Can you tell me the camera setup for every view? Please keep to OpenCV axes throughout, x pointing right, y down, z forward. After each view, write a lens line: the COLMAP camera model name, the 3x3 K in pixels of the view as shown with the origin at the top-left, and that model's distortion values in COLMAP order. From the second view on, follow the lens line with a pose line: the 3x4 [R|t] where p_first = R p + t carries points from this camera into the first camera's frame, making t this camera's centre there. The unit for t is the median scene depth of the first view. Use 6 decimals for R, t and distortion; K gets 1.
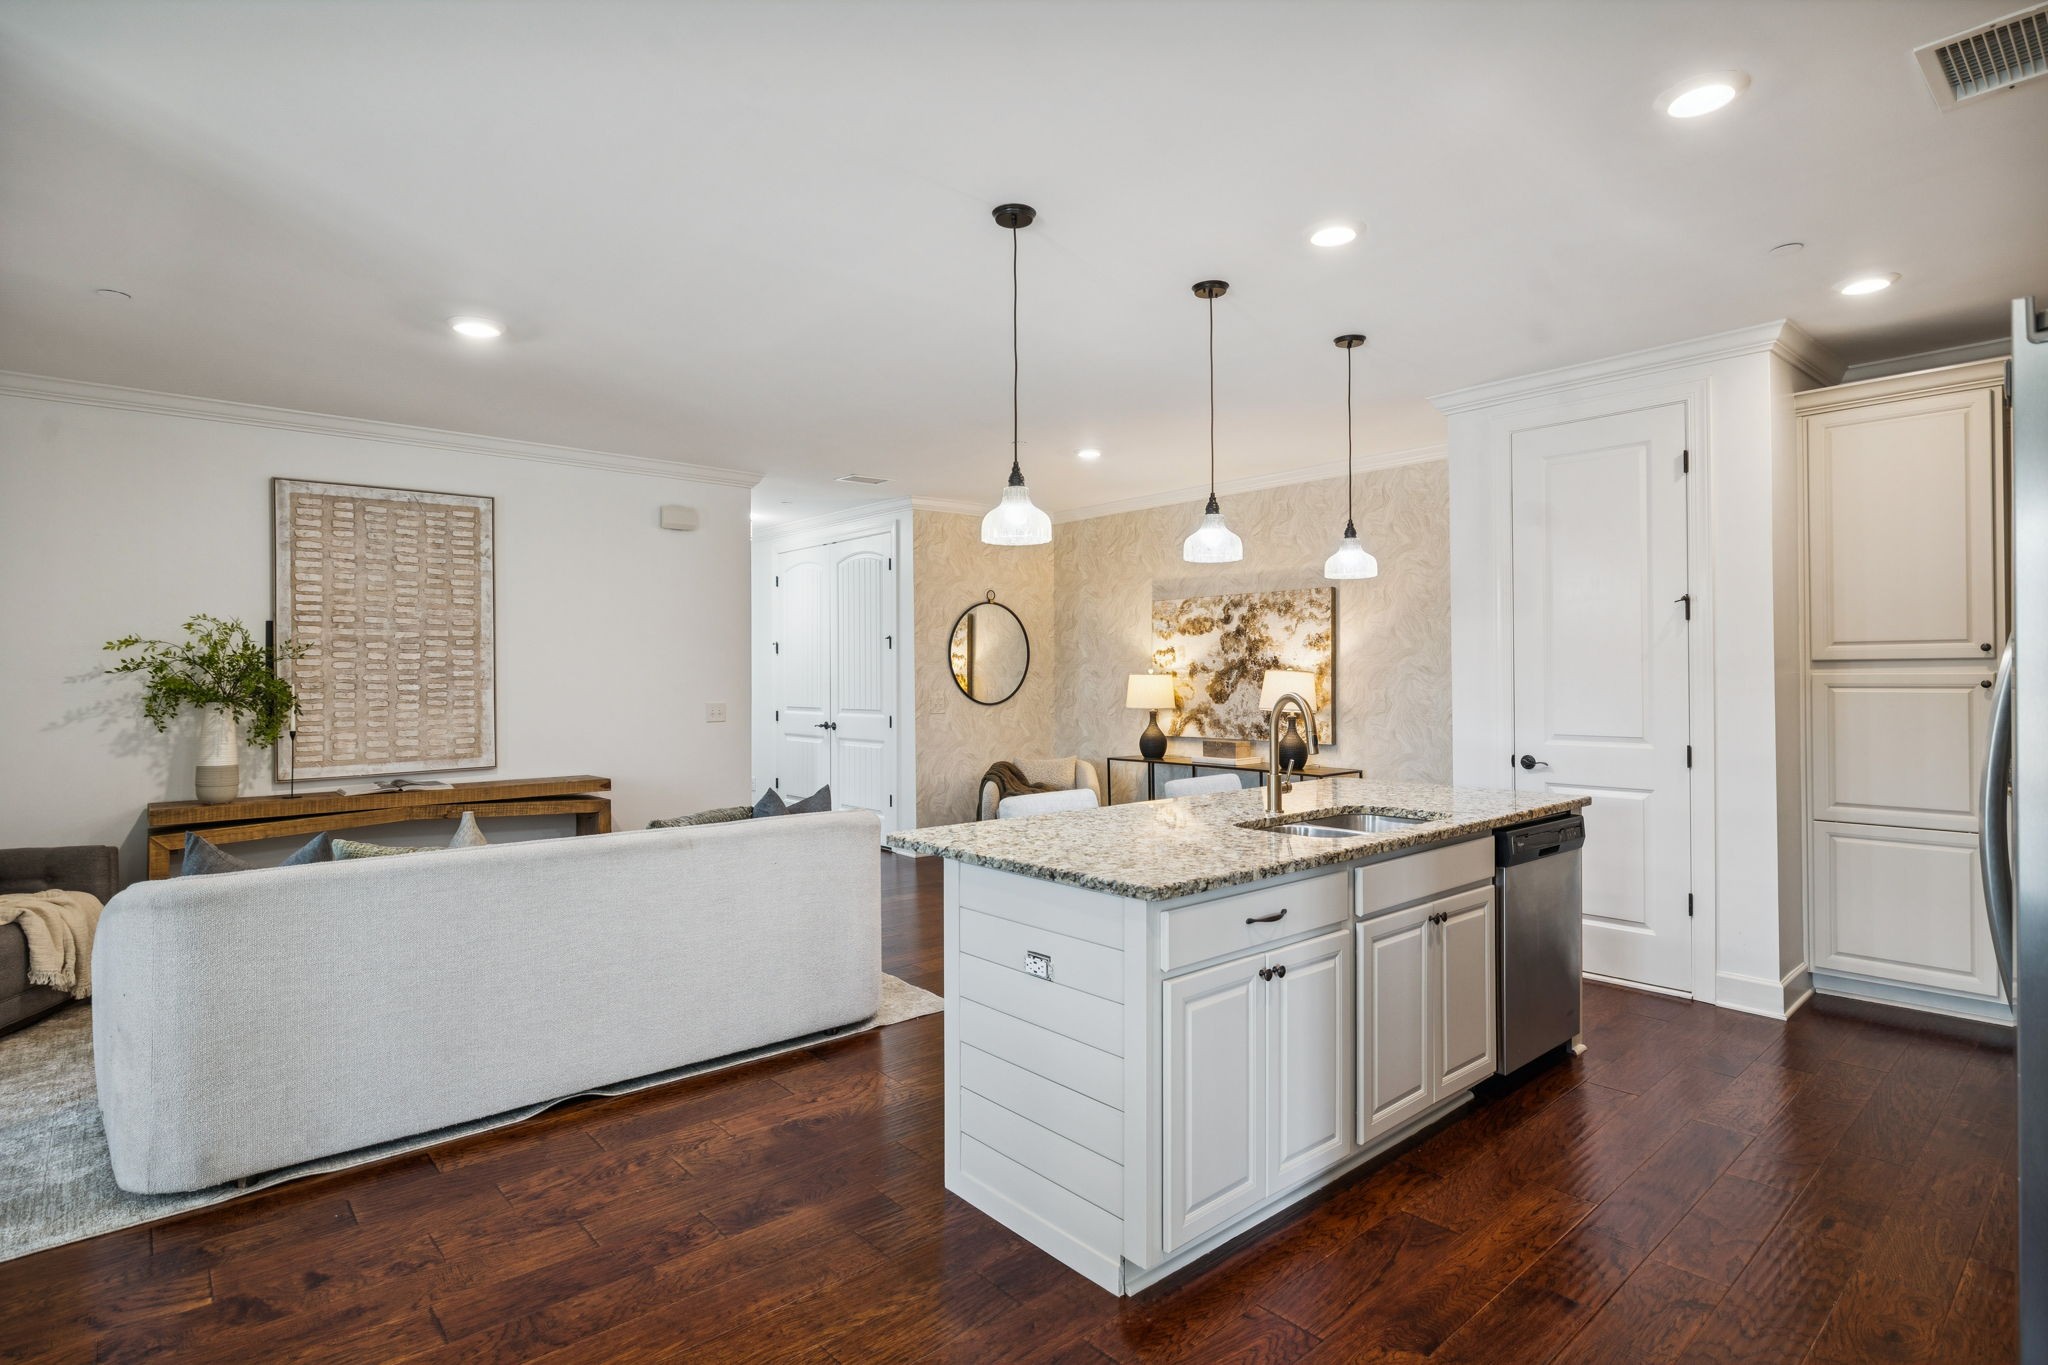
lens RADIAL K [[1029.8, 0, 1017.6], [0, 1029.8, 669.1], [0, 0, 1]] dist [-0.003324, 0.000023]
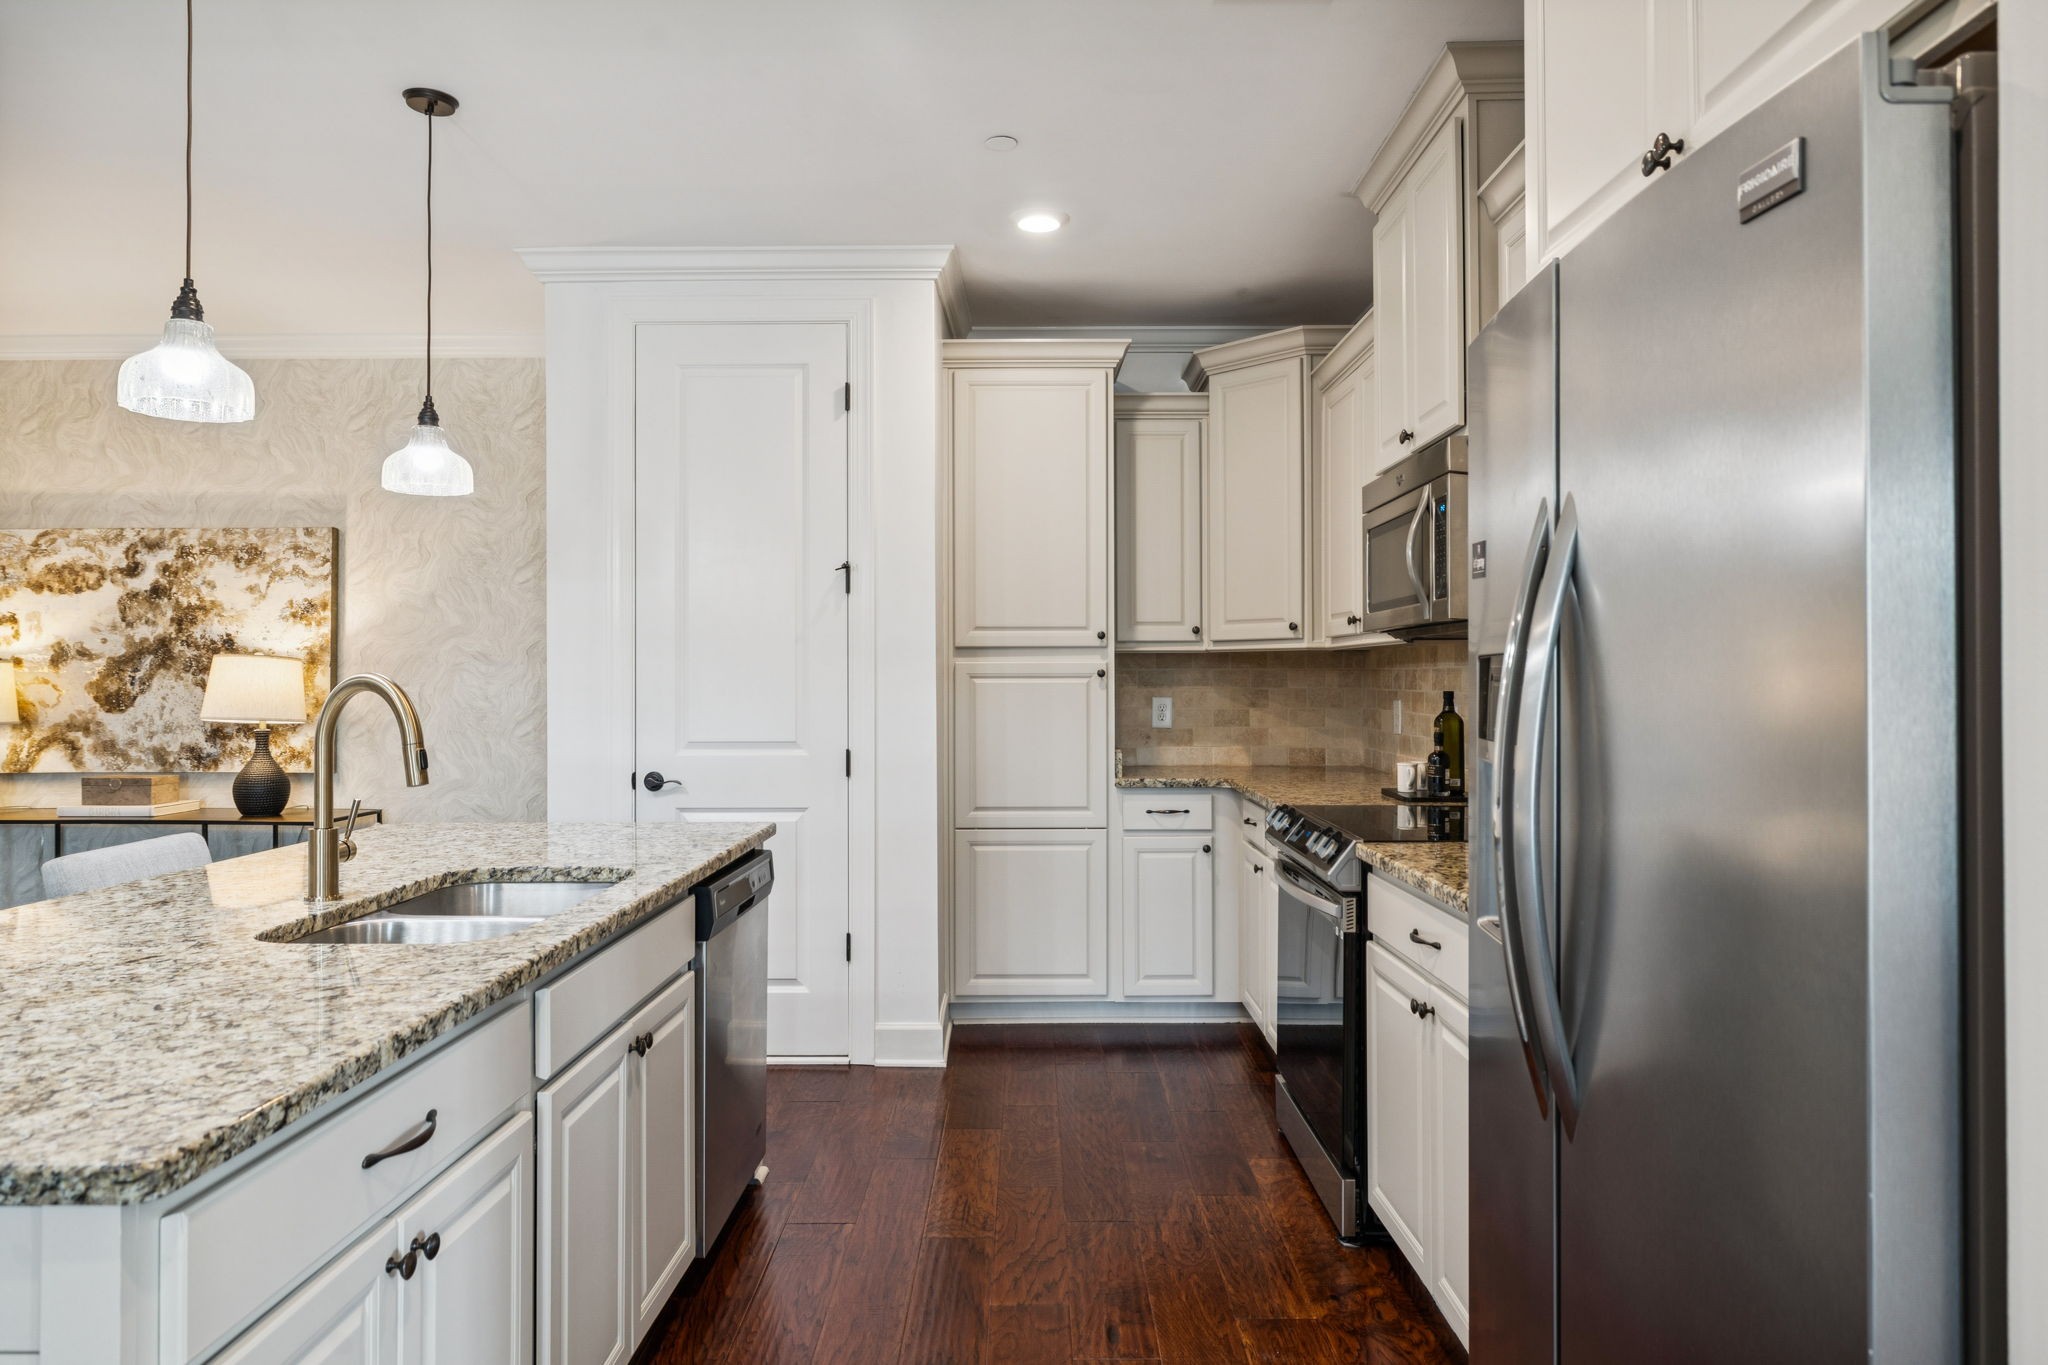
lens RADIAL K [[1269.4, 0, 1019.9], [0, 1269.4, 668.8], [0, 0, 1]] dist [-0.002636, 0.000013]
pose [[0.664165, 0.010656, 0.747510, -0.001015], [-0.007173, 0.999943, -0.007881, 0.012582], [-0.747552, -0.000127, 0.664203, 0.165175]]
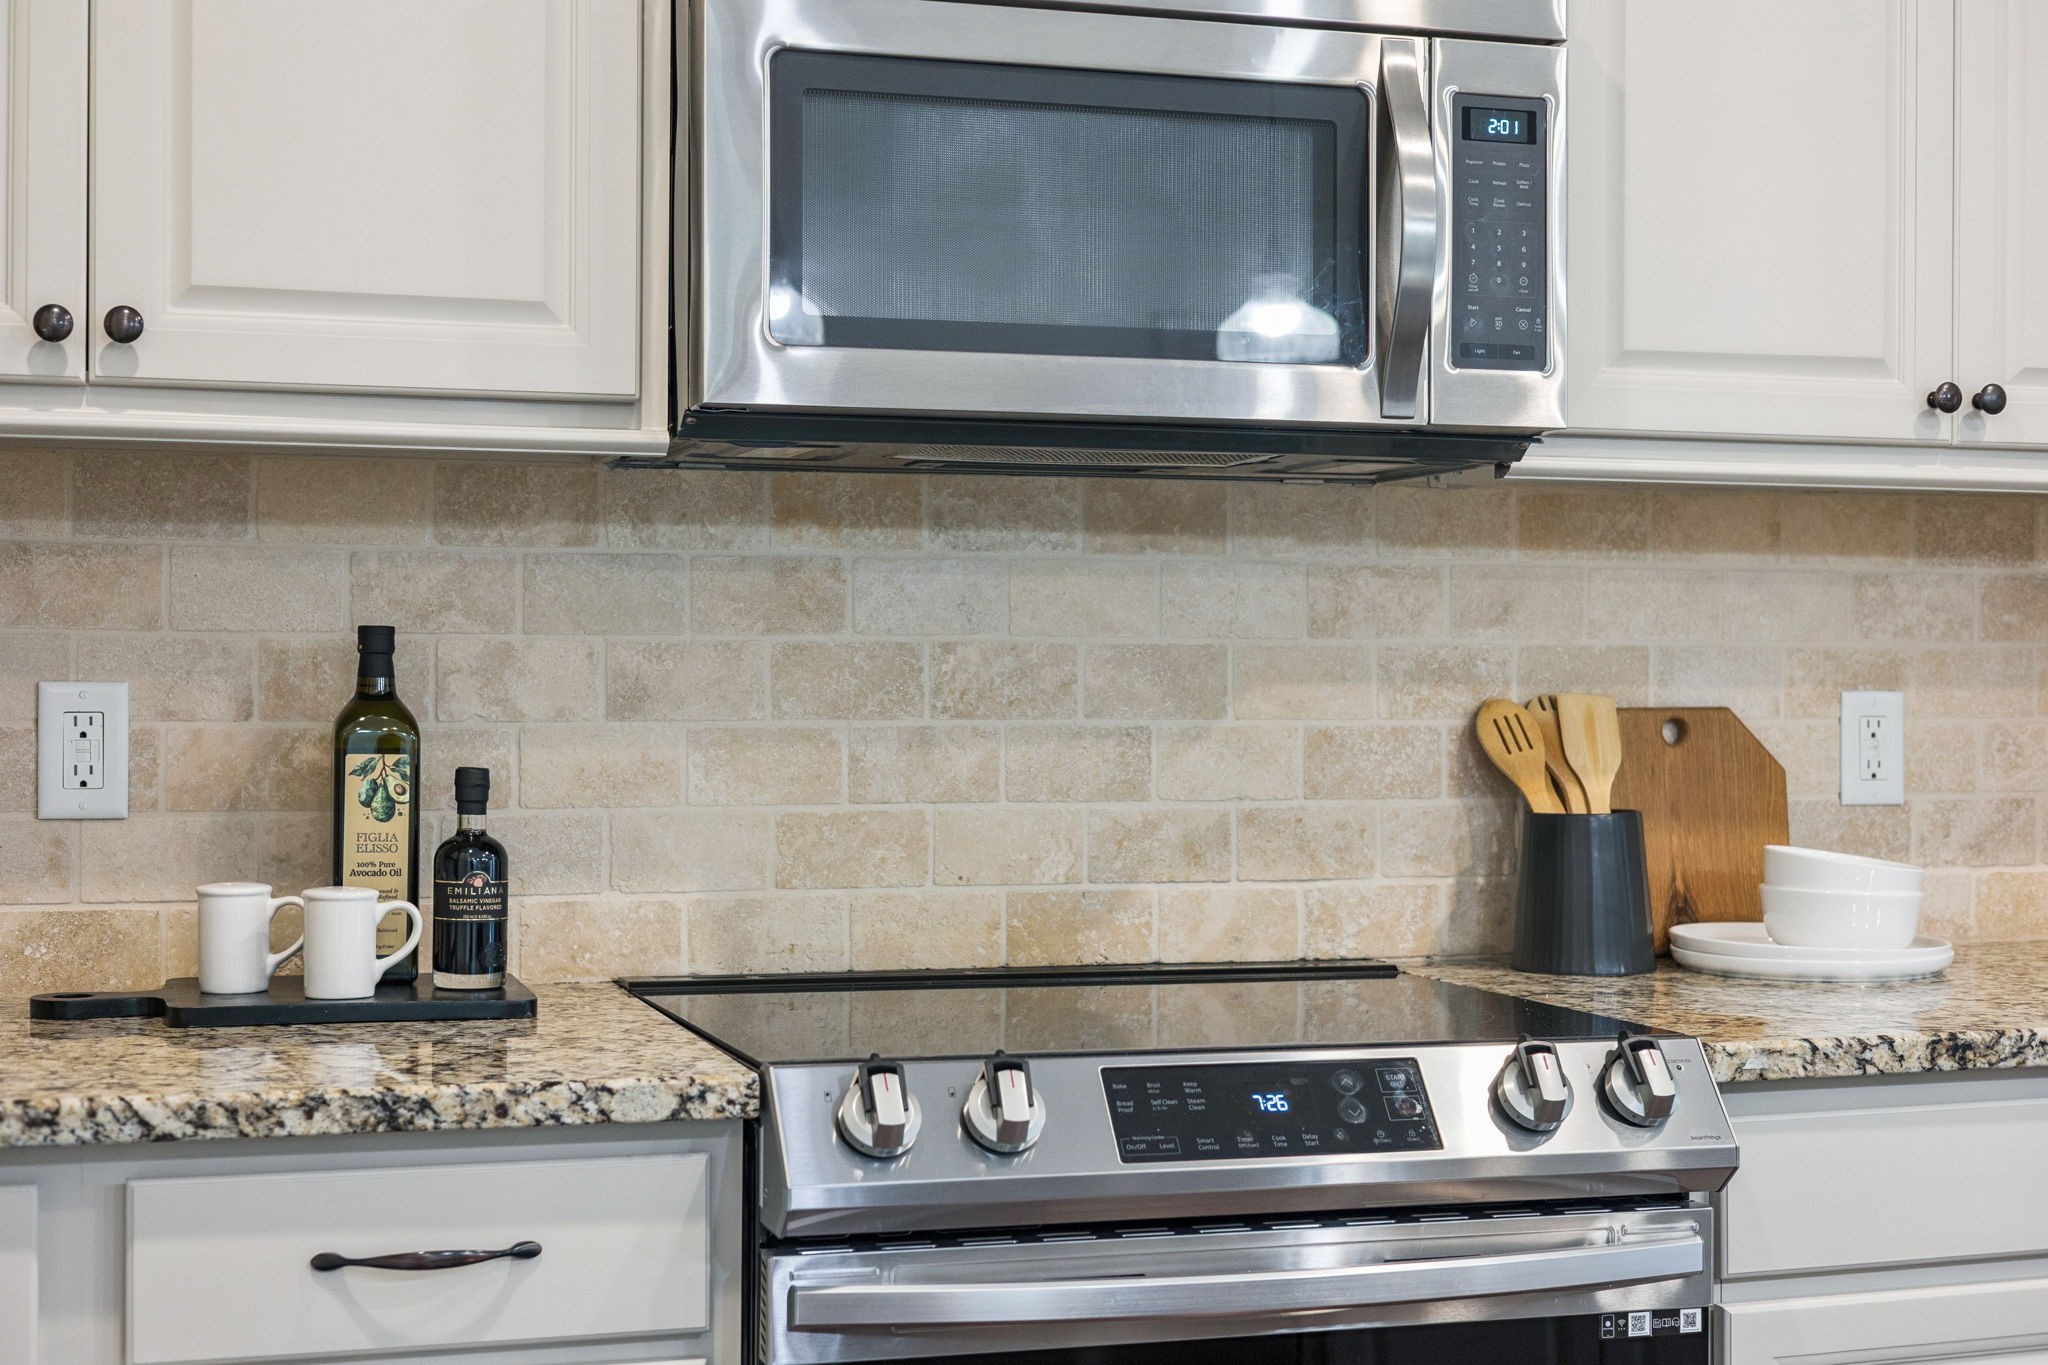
lens RADIAL K [[2937.8, 0, 1024.0], [0, 2937.8, 682.5], [0, 0, 1]] dist [-0.004858, 0.139543]
pose [[-0.916879, 0.001562, 0.399163, 0.357549], [-0.001089, 0.999979, -0.006413, 0.027628], [-0.399164, -0.006314, -0.916858, 0.765176]]
